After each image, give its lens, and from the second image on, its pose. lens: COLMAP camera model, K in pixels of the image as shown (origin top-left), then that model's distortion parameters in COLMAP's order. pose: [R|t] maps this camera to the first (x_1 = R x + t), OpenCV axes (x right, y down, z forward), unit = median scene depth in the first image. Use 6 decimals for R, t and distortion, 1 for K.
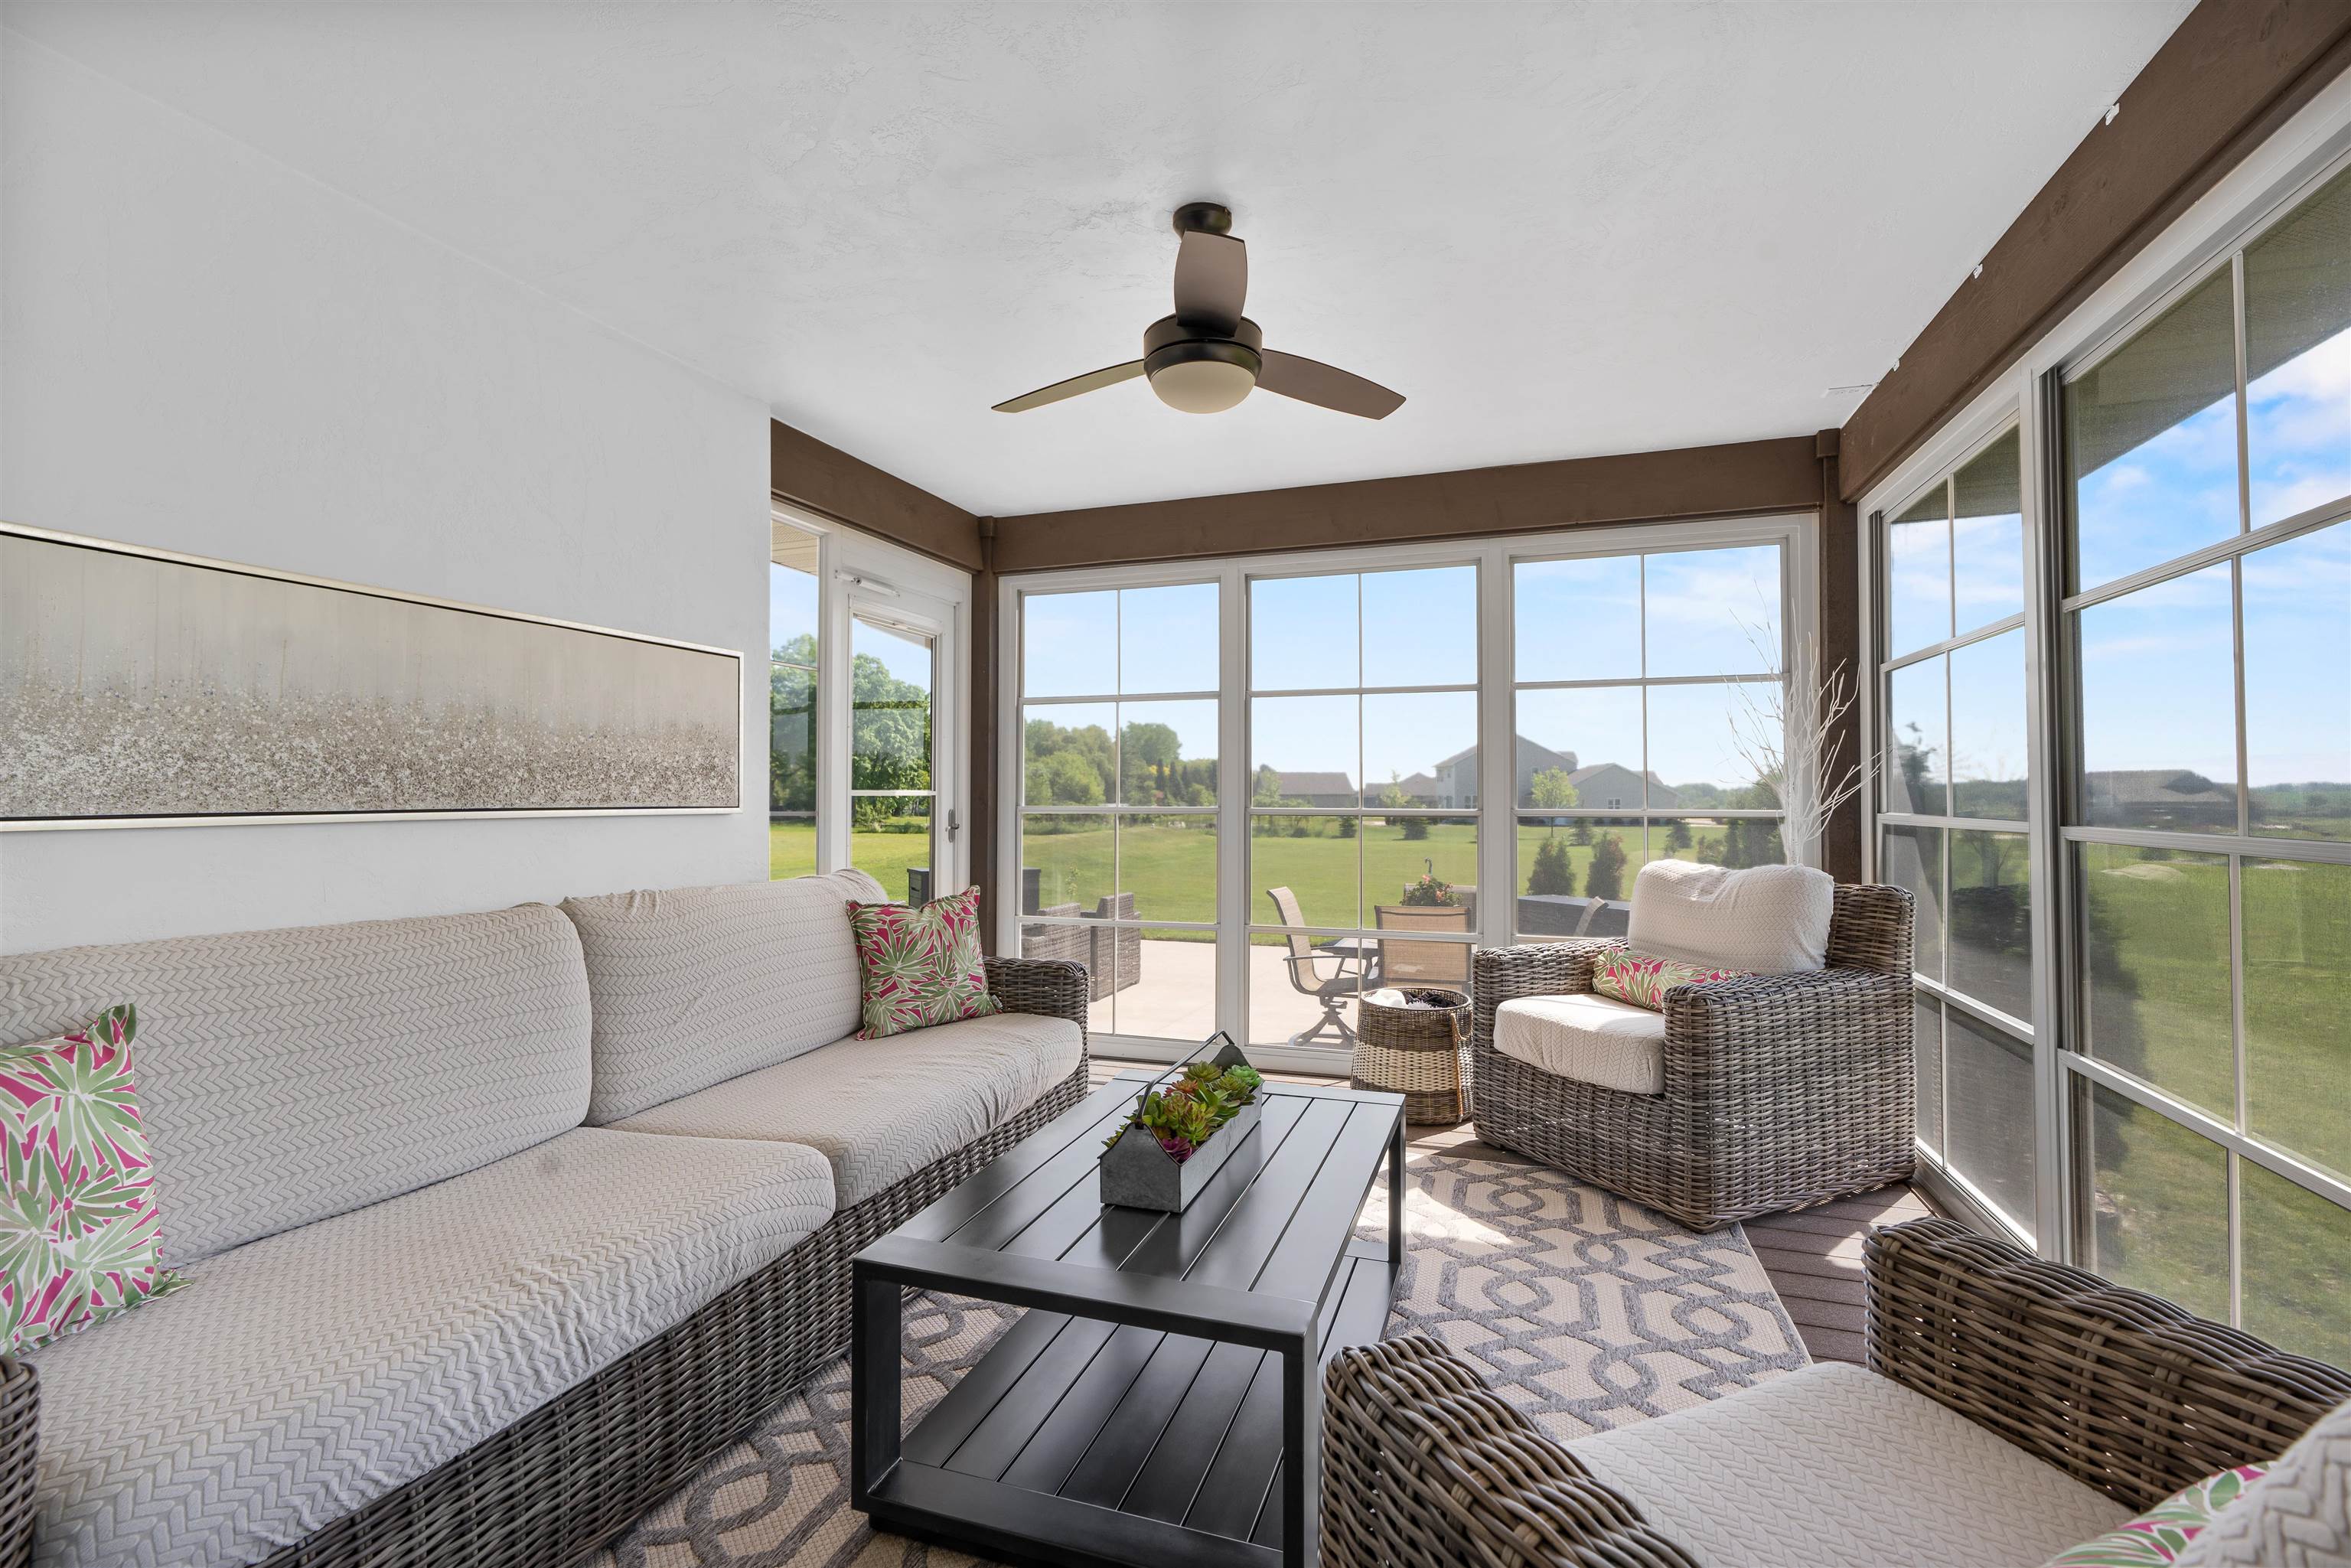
lens RADIAL K [[1064.9, 0, 1172.8], [0, 1064.9, 780.6], [0, 0, 1]] dist [-0.000572, 0.000028]
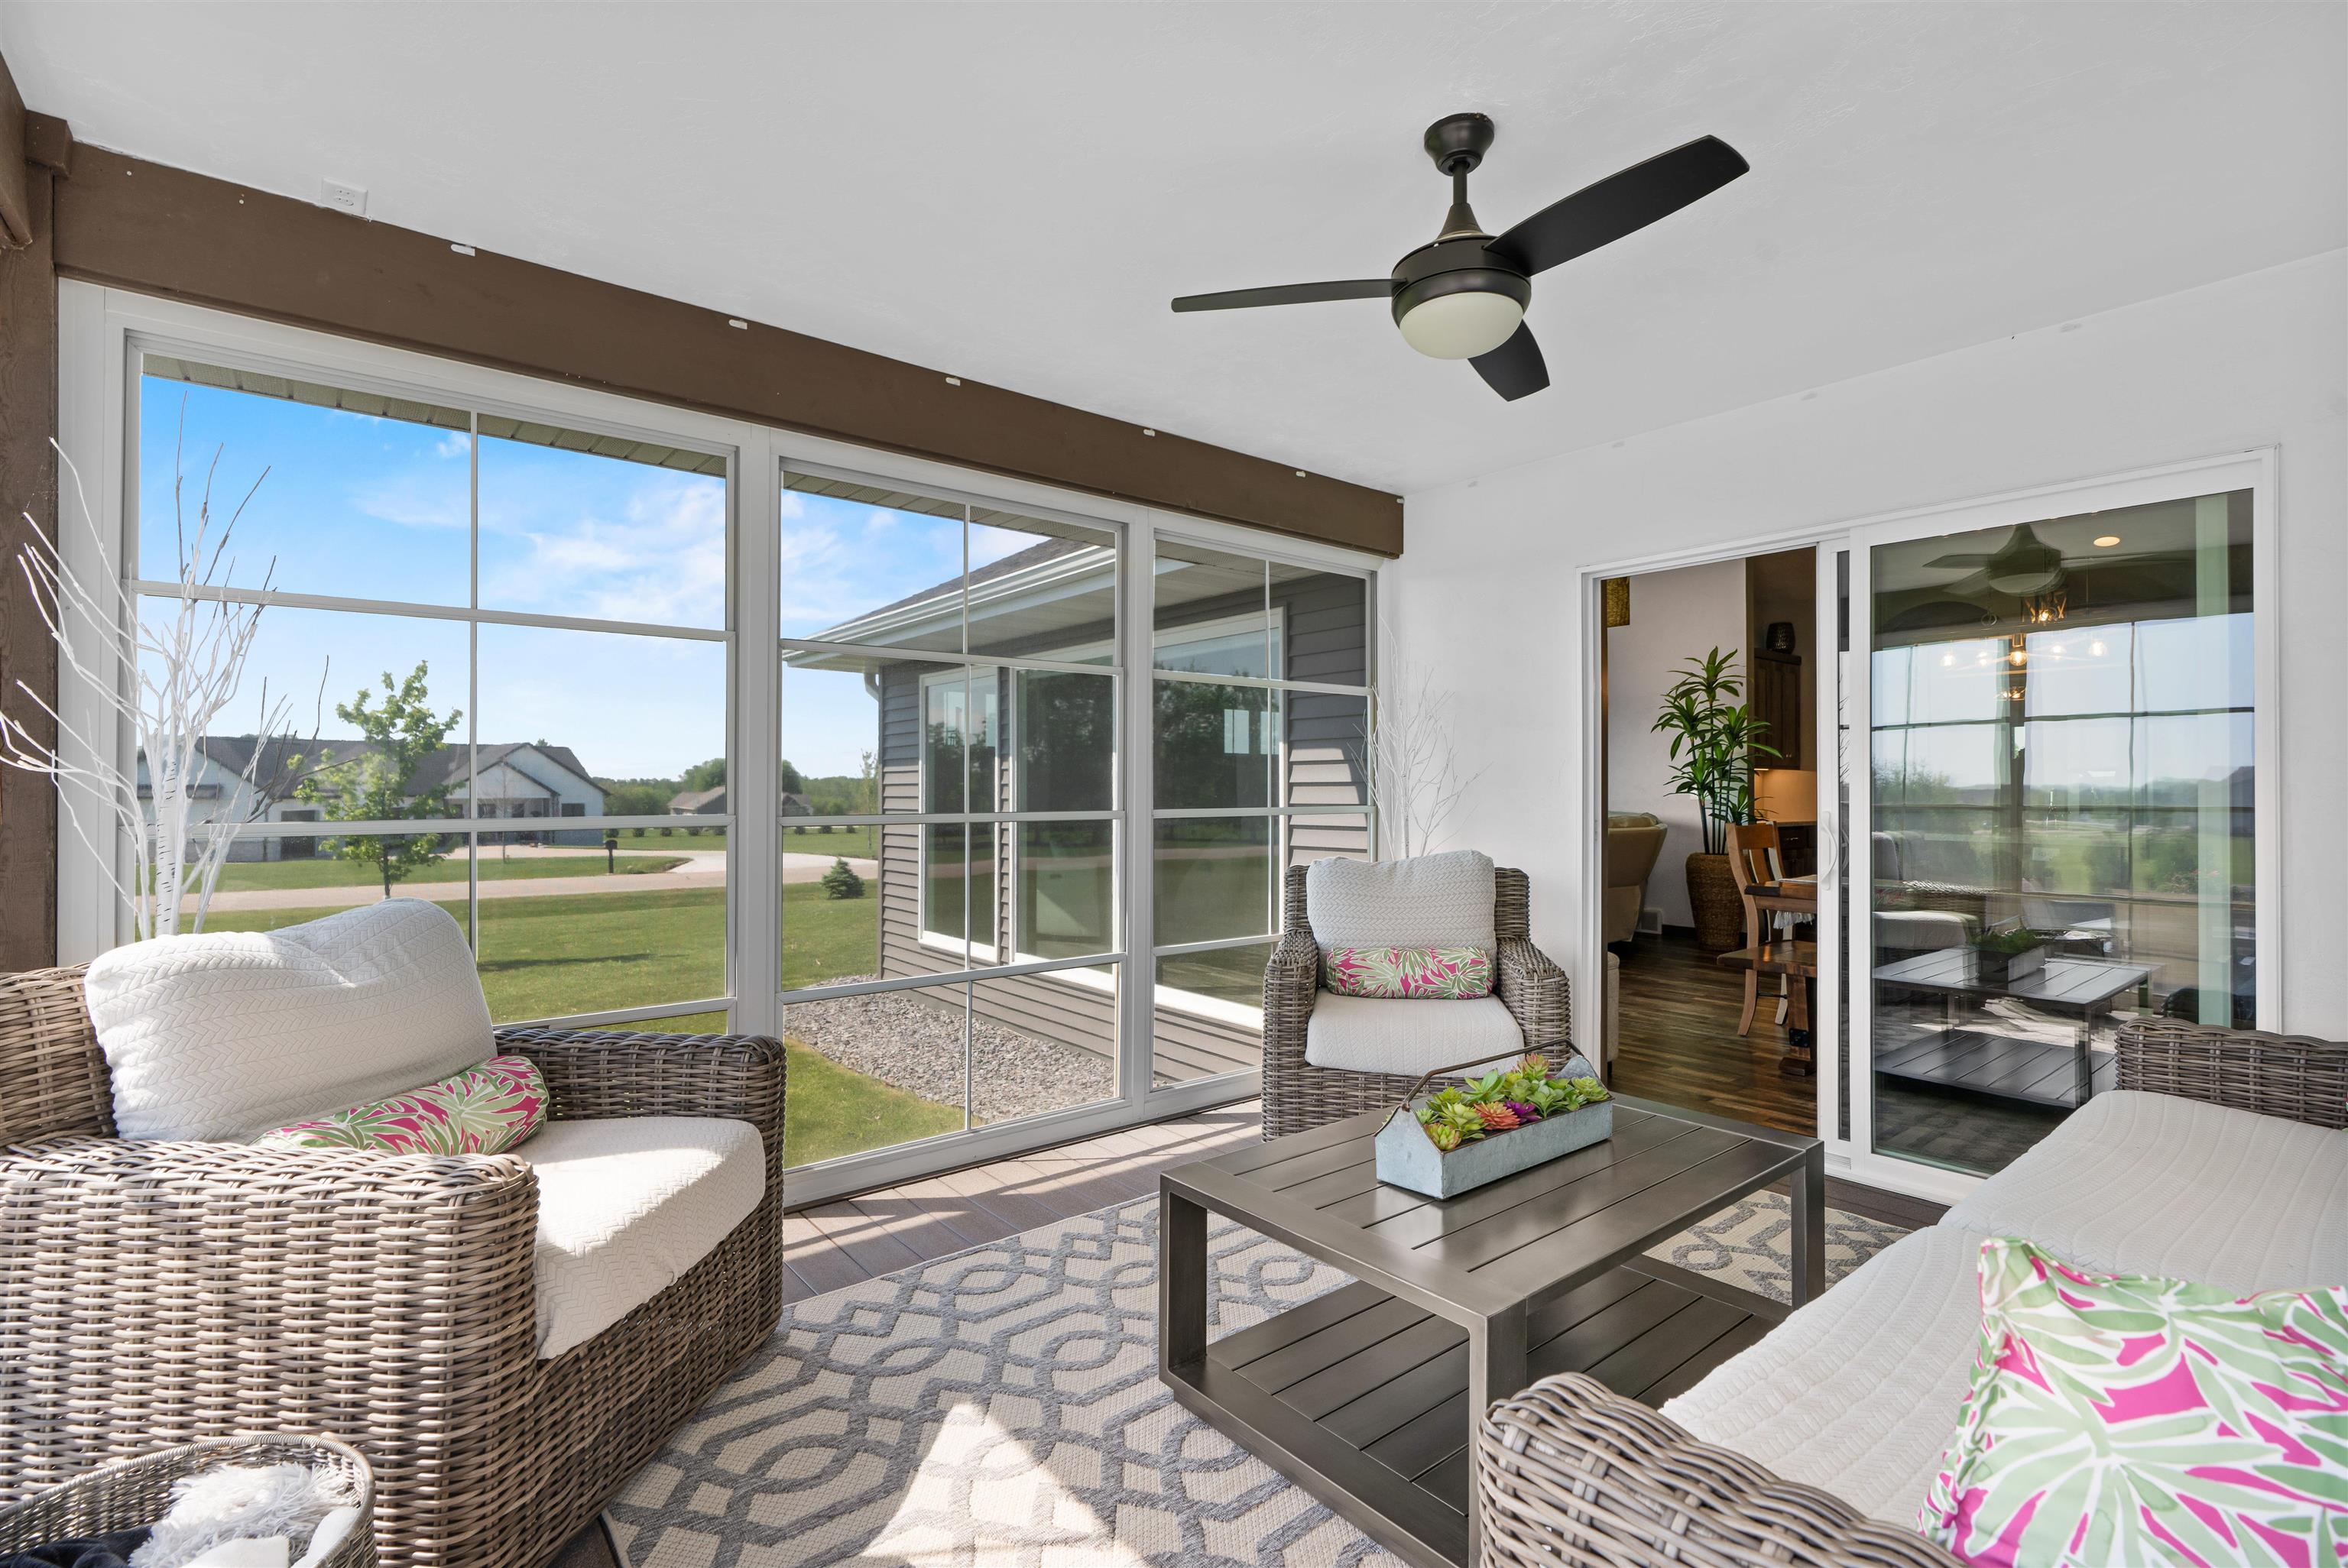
lens RADIAL K [[1063.4, 0, 1163.2], [0, 1063.4, 783.0], [0, 0, 1]] dist [-0.000572, 0.000028]
pose [[-0.844396, -0.000327, 0.535719, -0.182910], [-0.011798, 0.999769, -0.017986, 0.017199], [-0.535589, -0.021508, -0.844205, 1.480602]]
